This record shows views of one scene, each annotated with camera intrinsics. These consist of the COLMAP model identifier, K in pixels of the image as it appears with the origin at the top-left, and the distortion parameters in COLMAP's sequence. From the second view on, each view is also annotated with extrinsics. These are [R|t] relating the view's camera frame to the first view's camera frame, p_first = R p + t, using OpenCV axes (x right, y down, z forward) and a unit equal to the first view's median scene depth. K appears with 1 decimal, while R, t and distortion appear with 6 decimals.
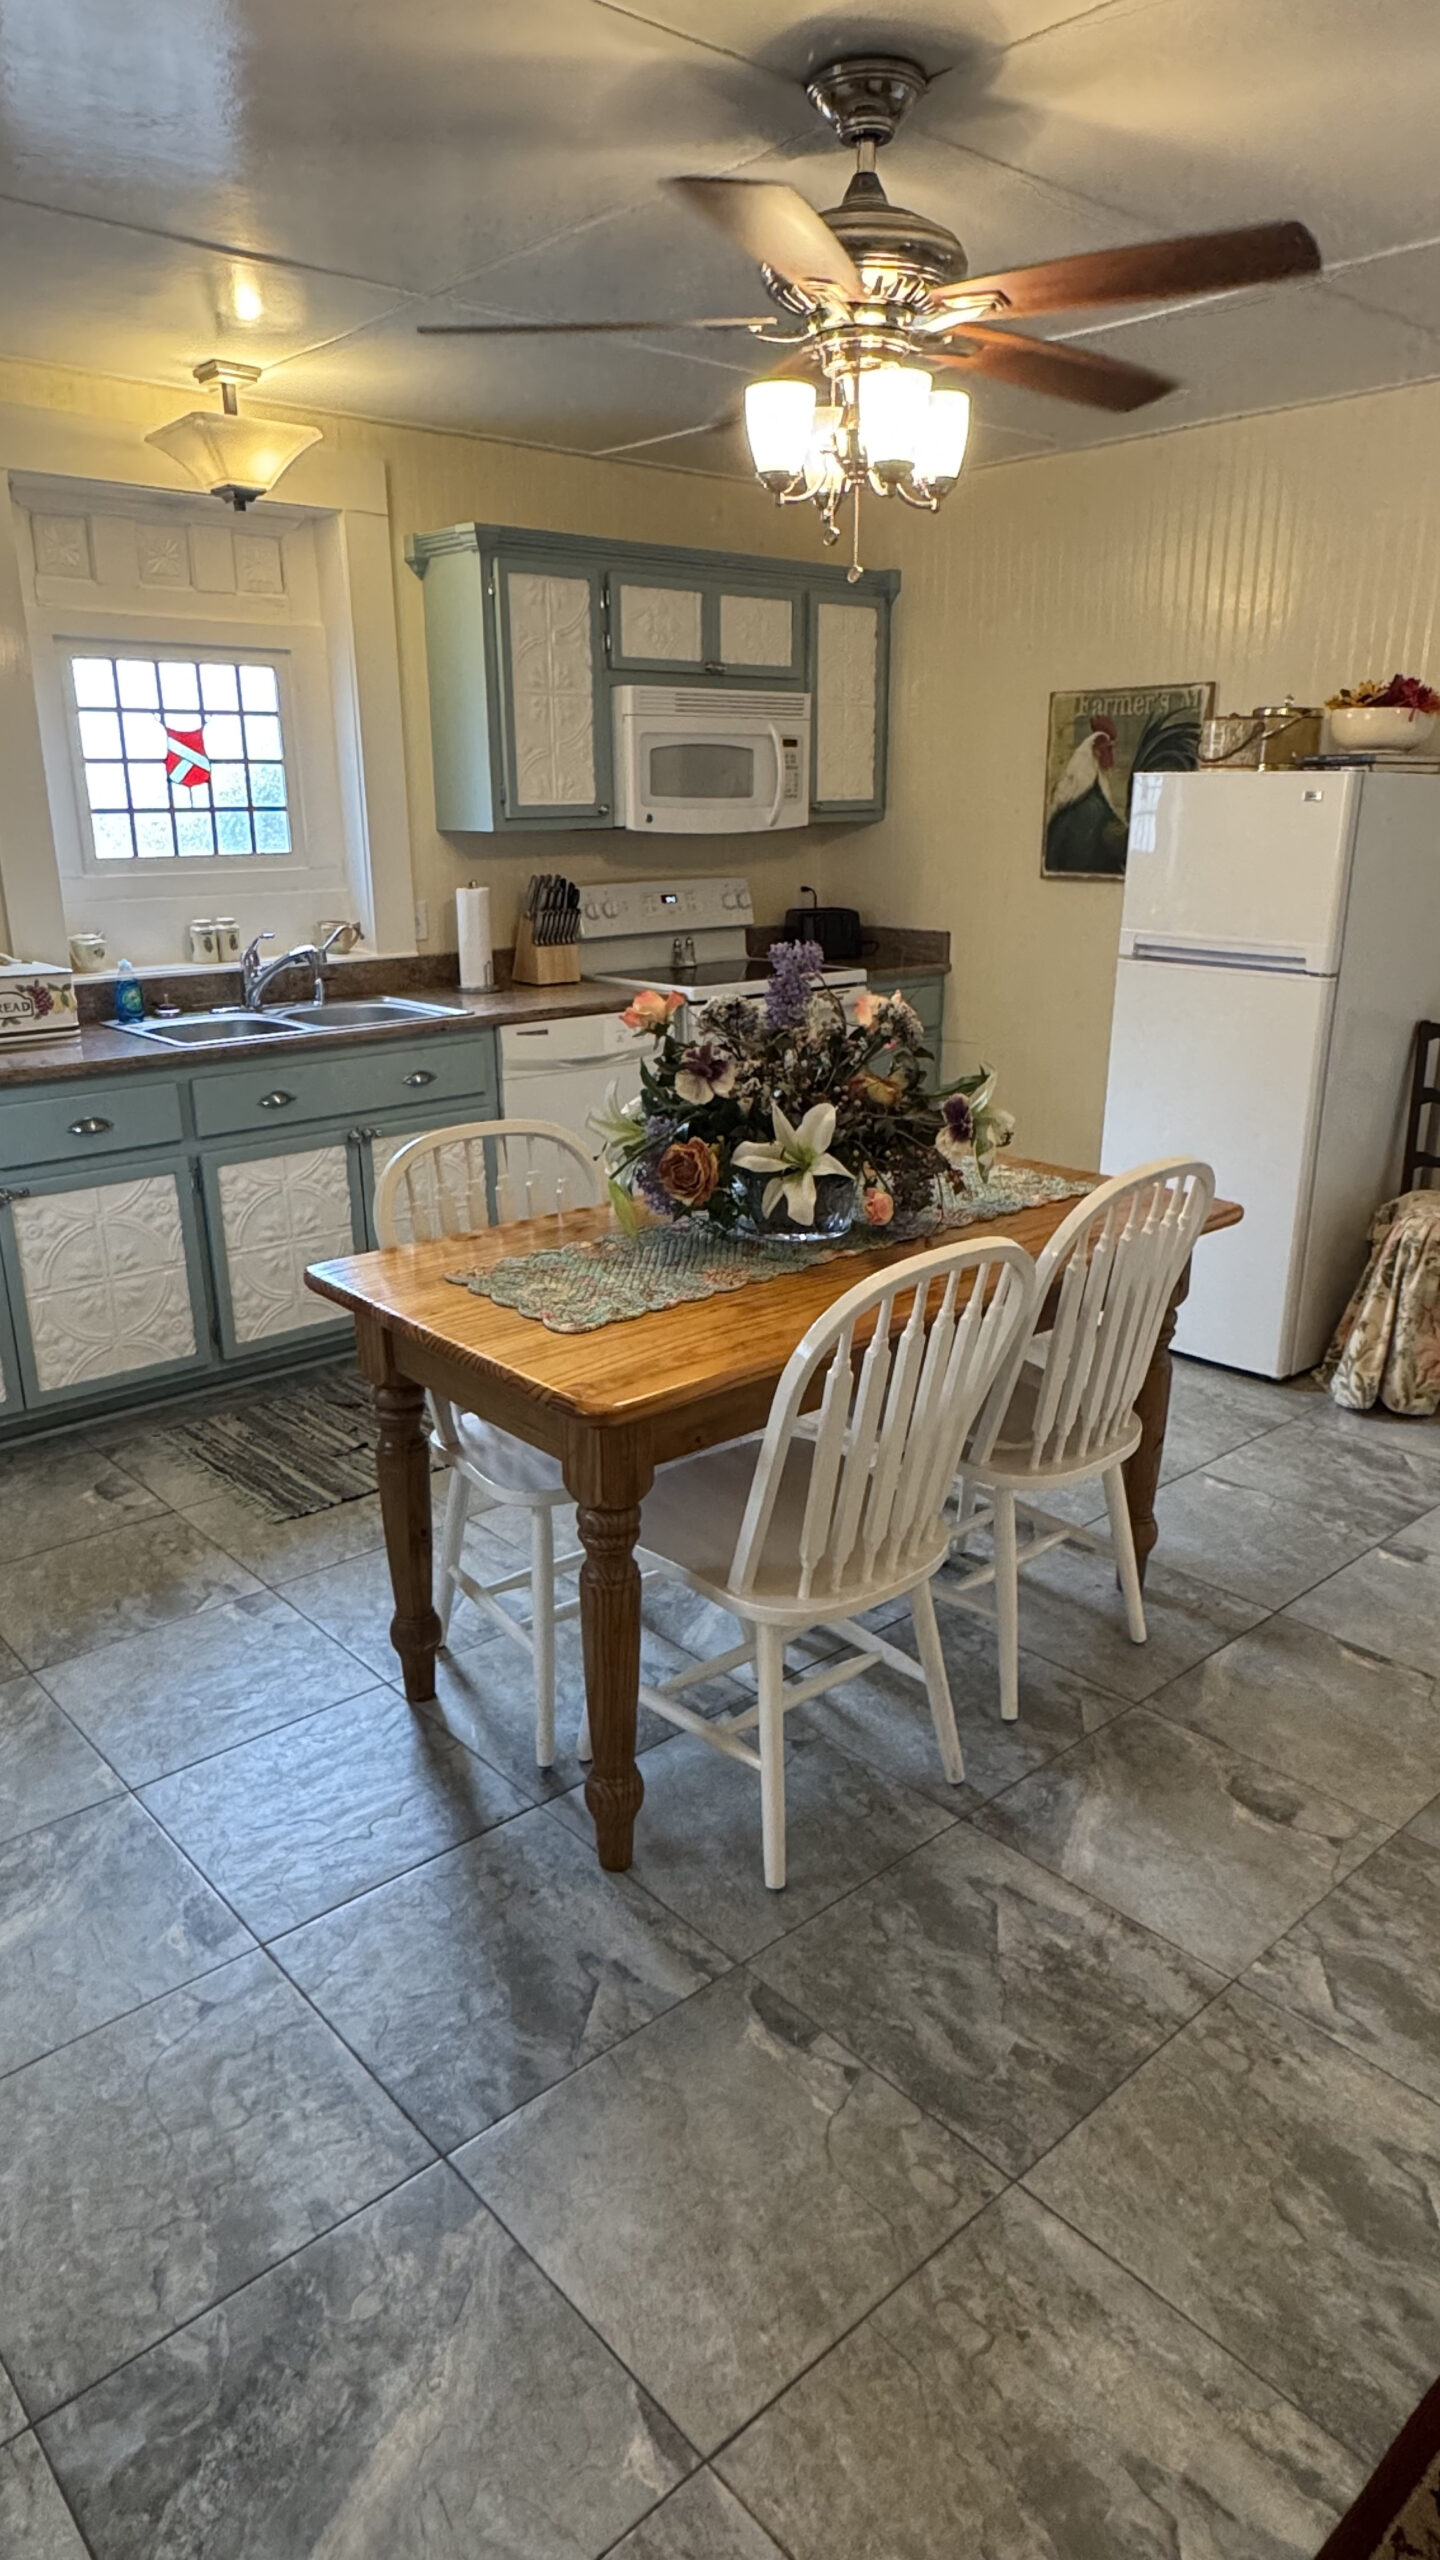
lens RADIAL K [[1545.3, 0, 720.0], [0, 1545.3, 1280.0], [0, 0, 1]] dist [-0.001960, 0.001136]
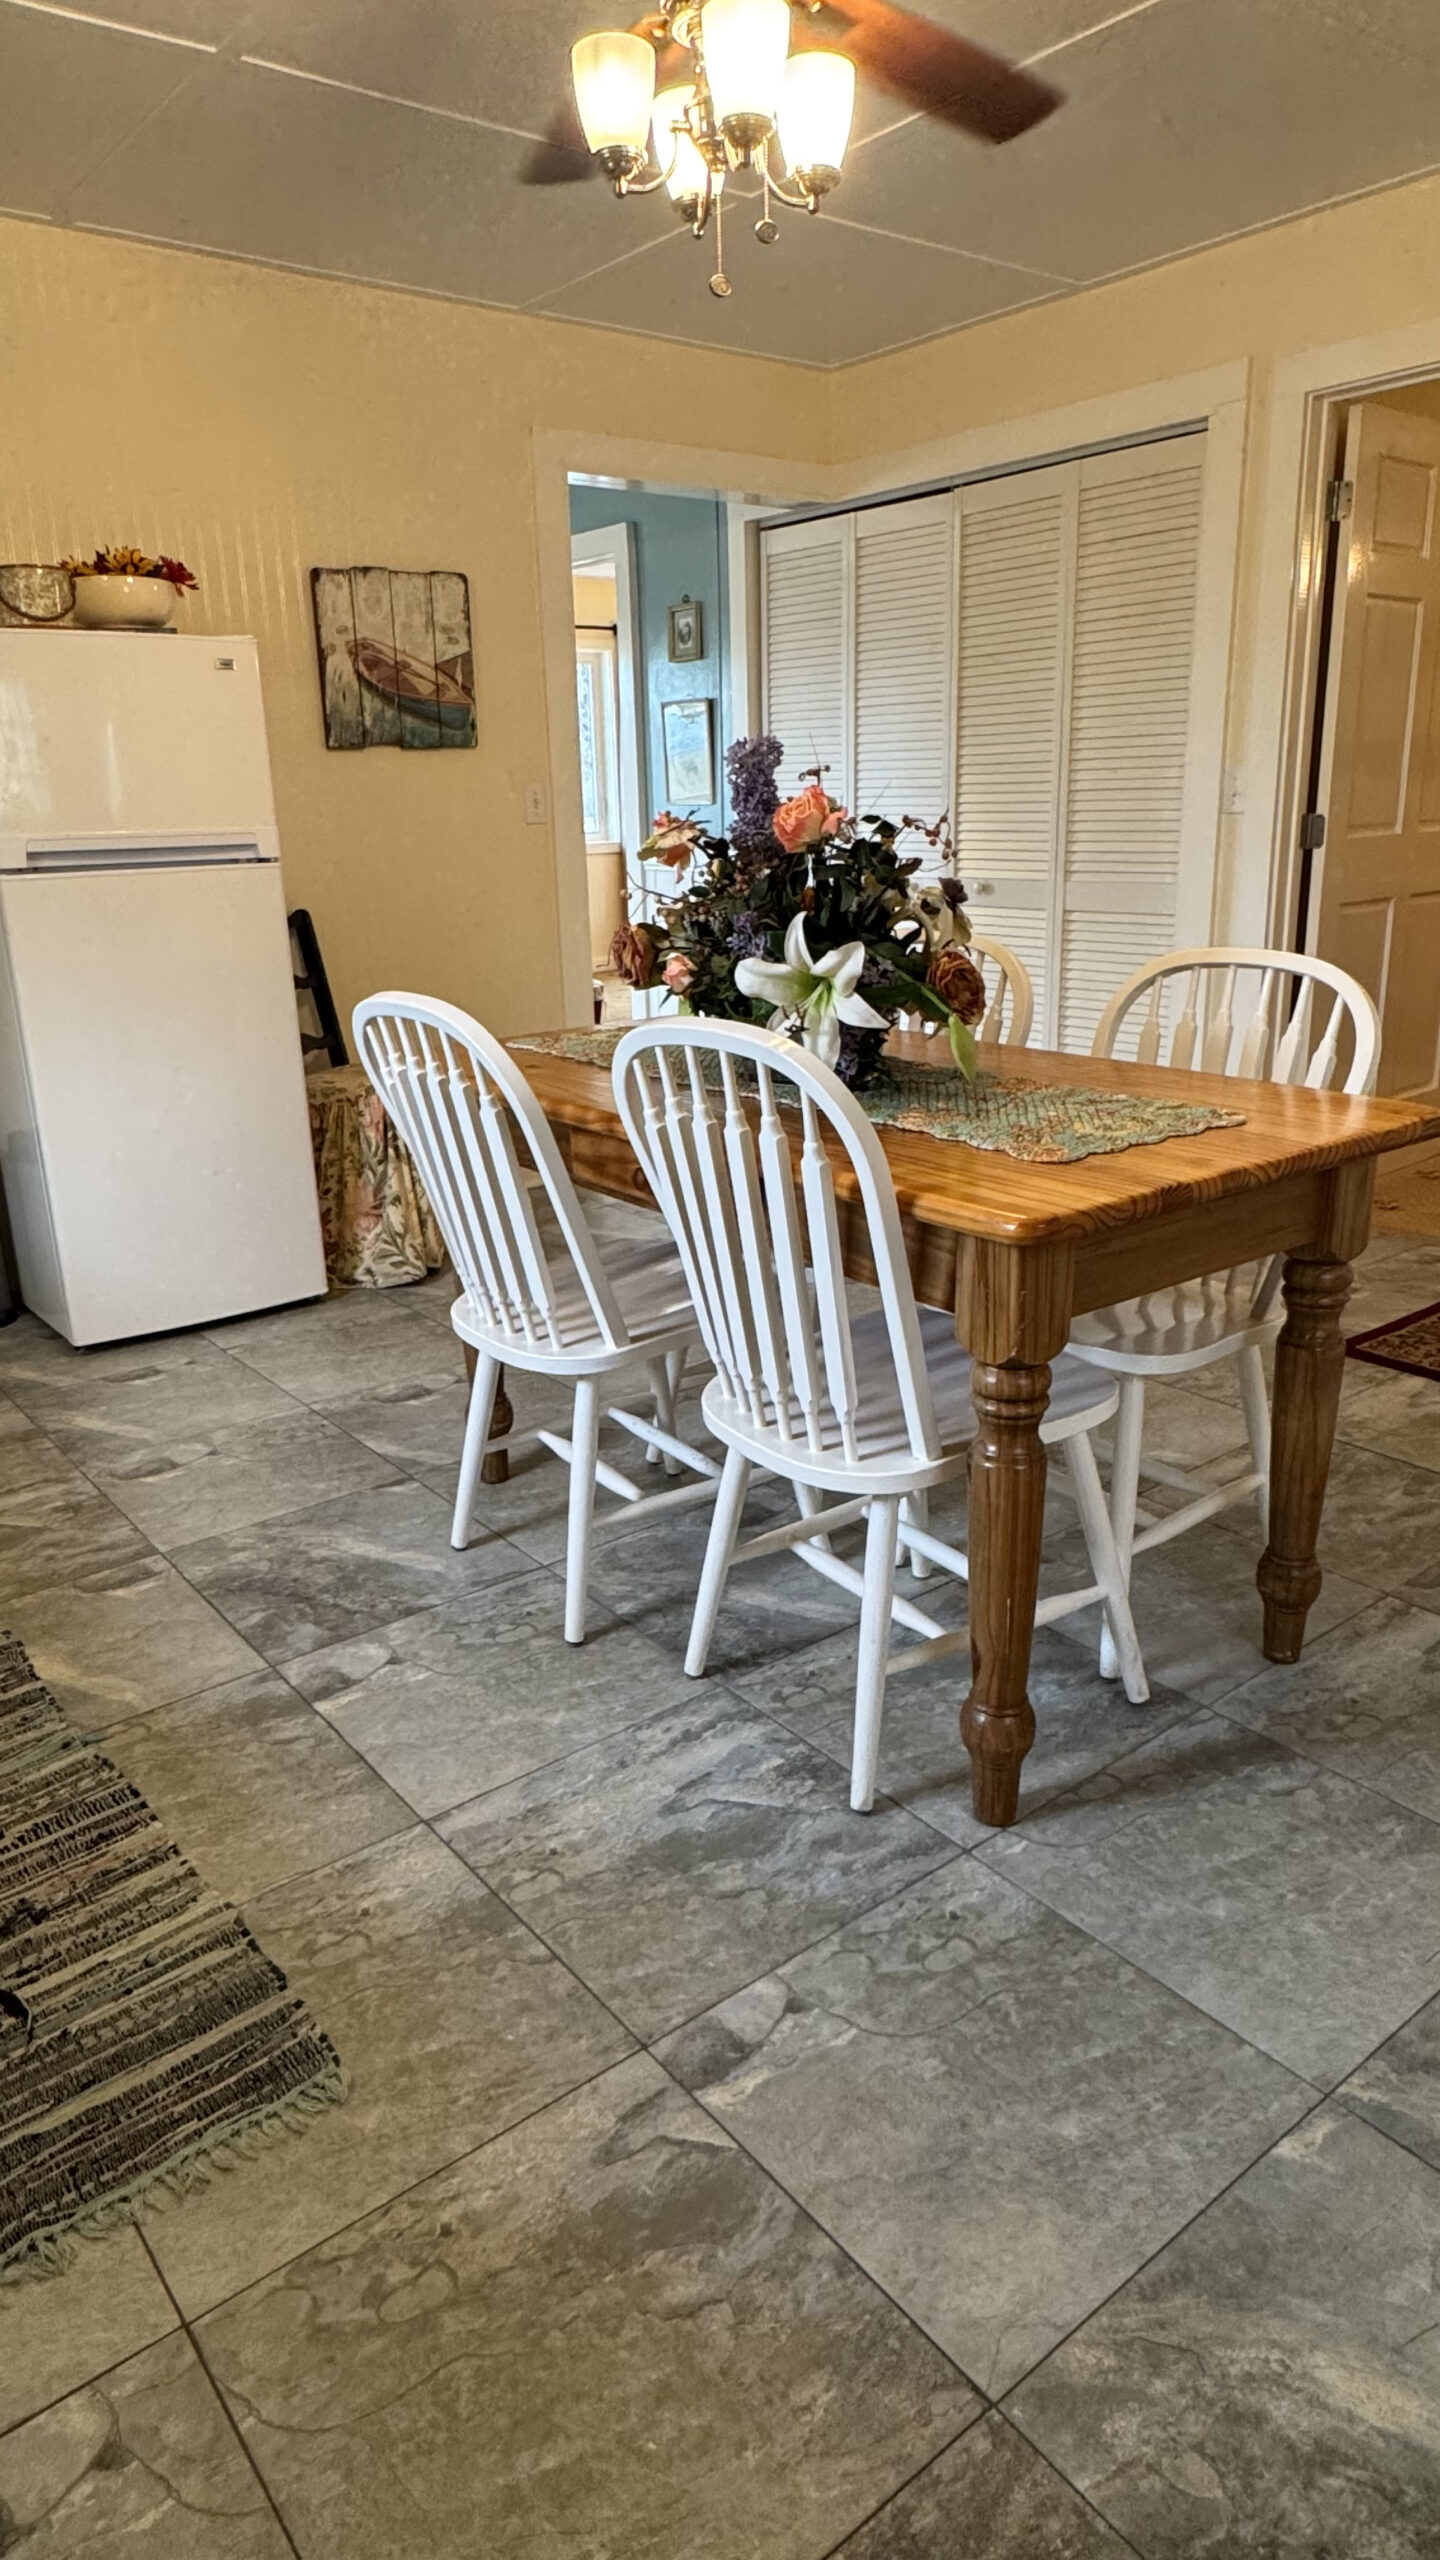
lens RADIAL K [[1545.3, 0, 720.0], [0, 1545.3, 1280.0], [0, 0, 1]] dist [-0.001960, 0.001136]
pose [[0.058041, -0.296777, 0.953181, -0.554076], [0.325085, 0.908370, 0.263030, -0.120865], [-0.943902, 0.294598, 0.149200, 0.659585]]
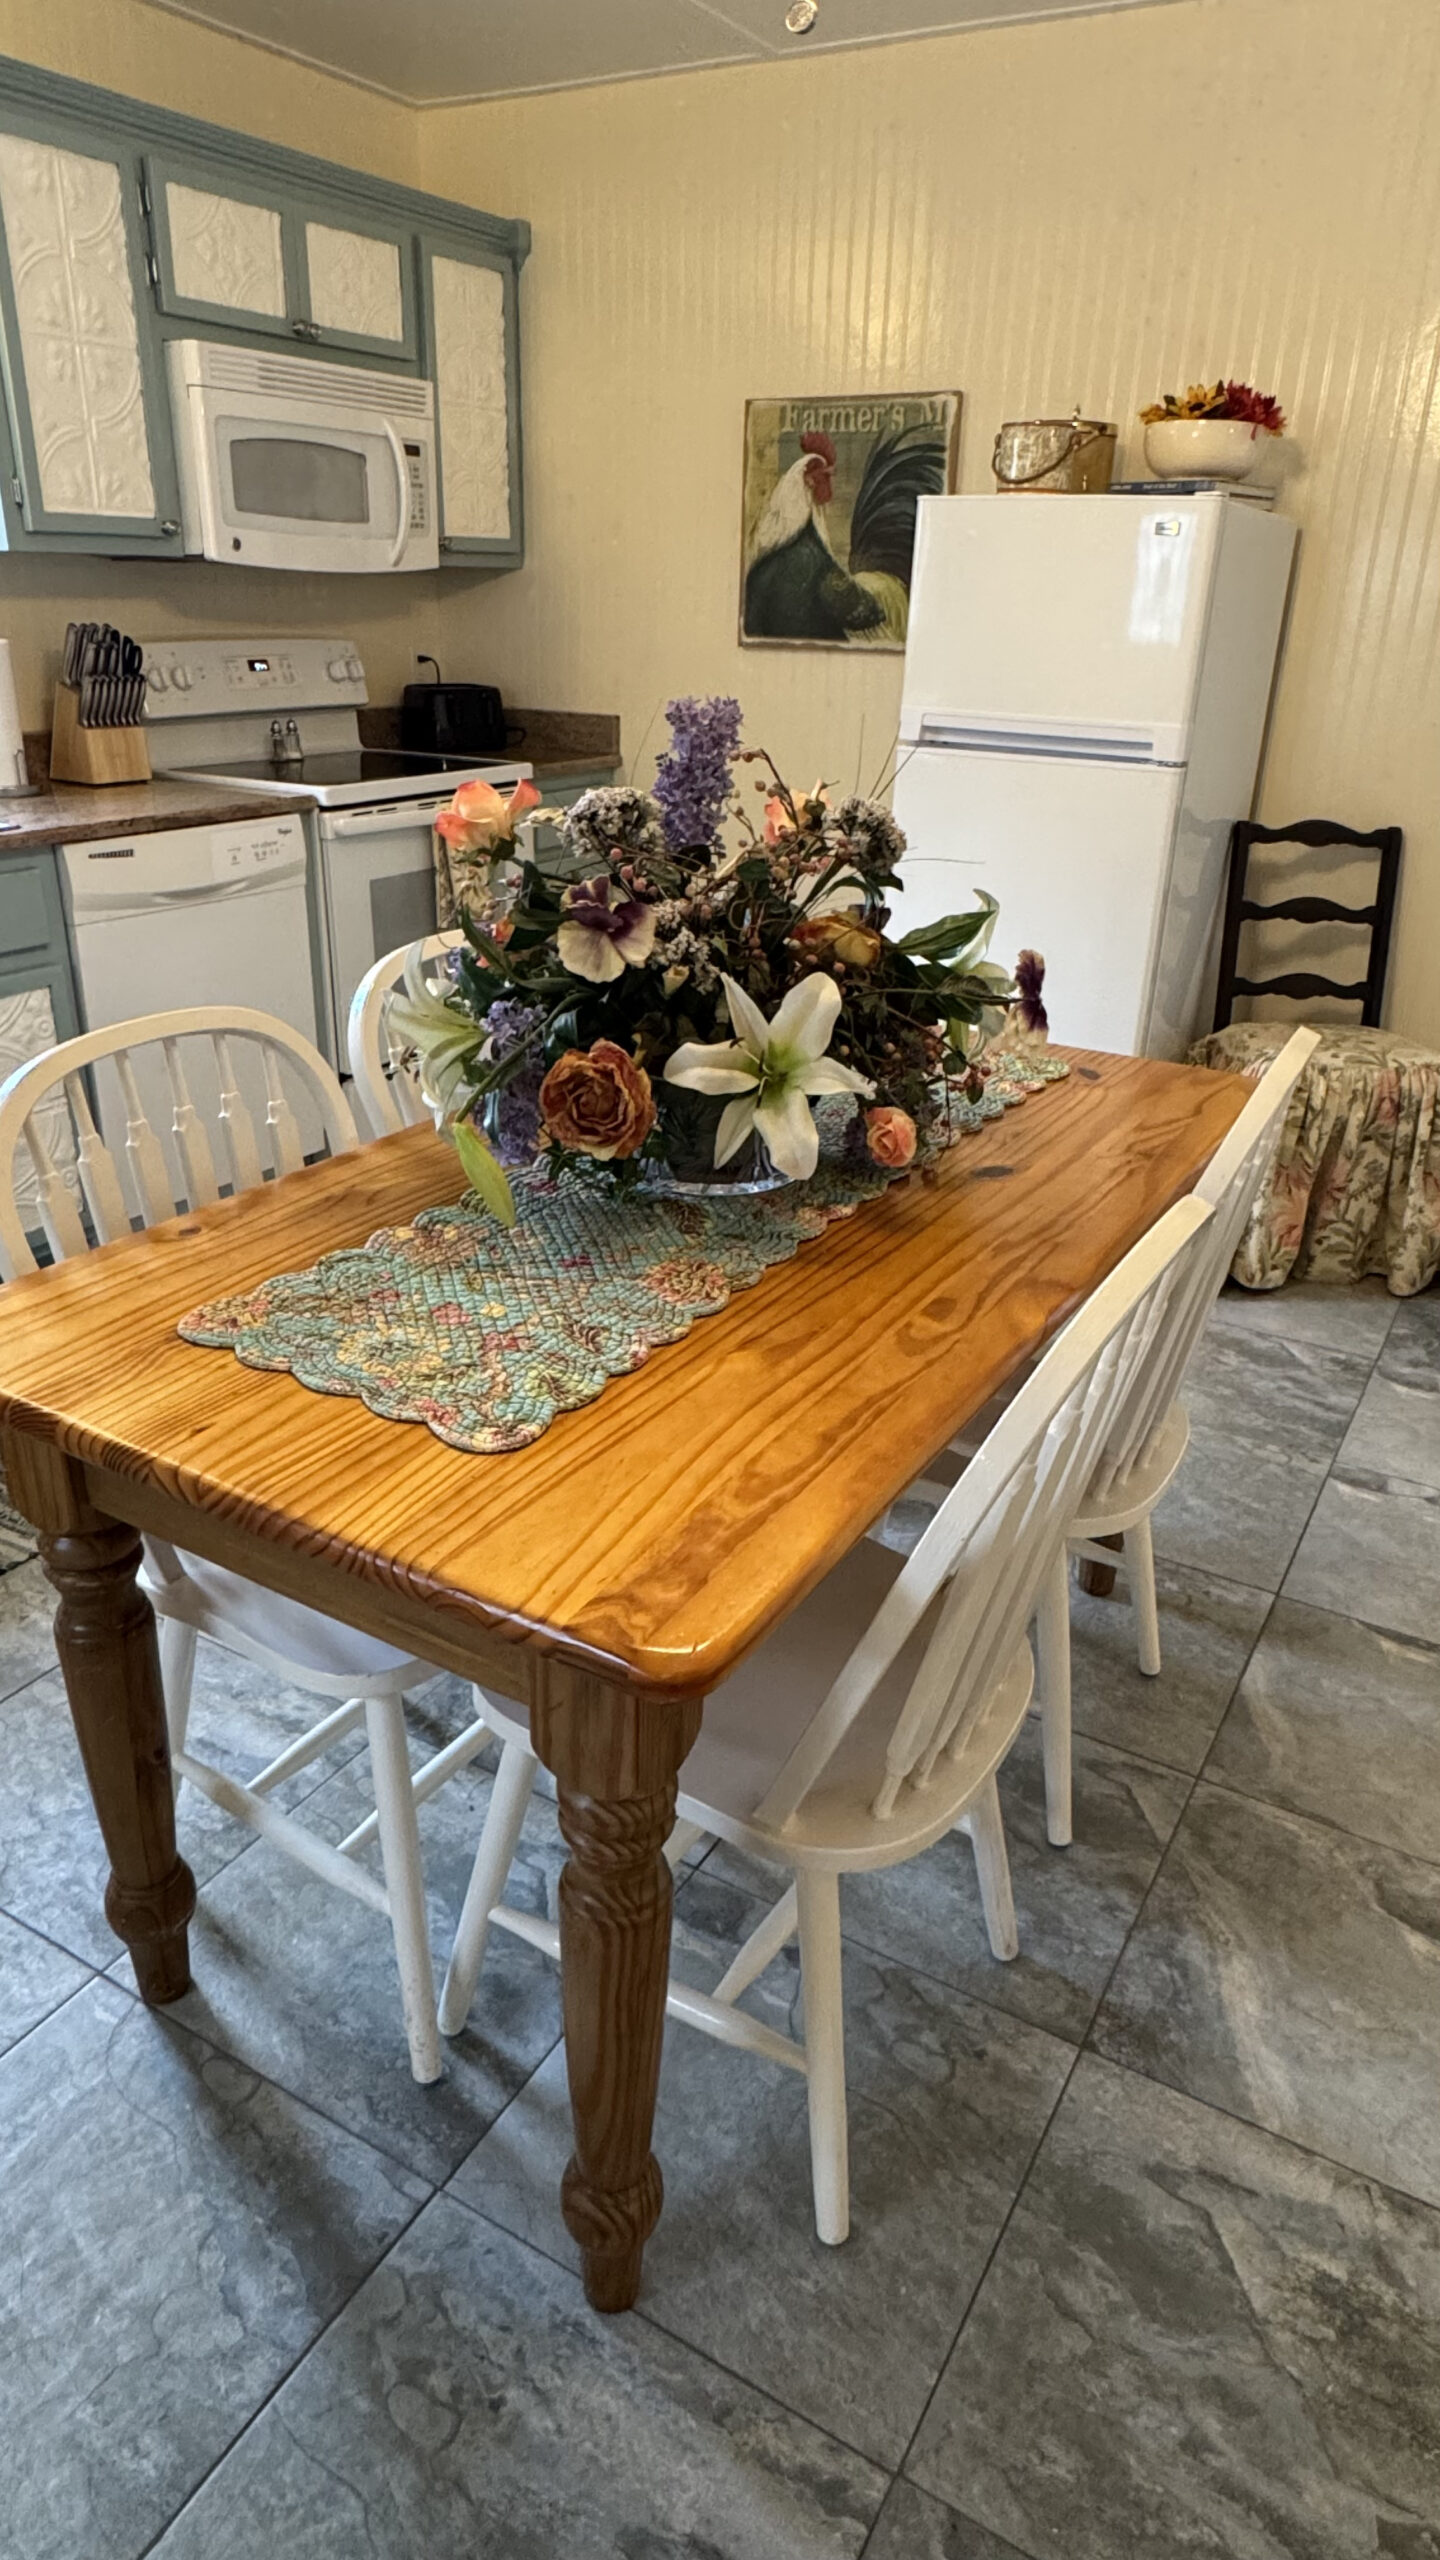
lens RADIAL K [[1545.3, 0, 720.0], [0, 1545.3, 1280.0], [0, 0, 1]] dist [-0.001960, 0.001136]
pose [[0.950240, -0.099111, 0.295331, -0.096954], [0.063916, 0.989899, 0.126551, -0.046818], [-0.304890, -0.101377, 0.946977, 0.273438]]
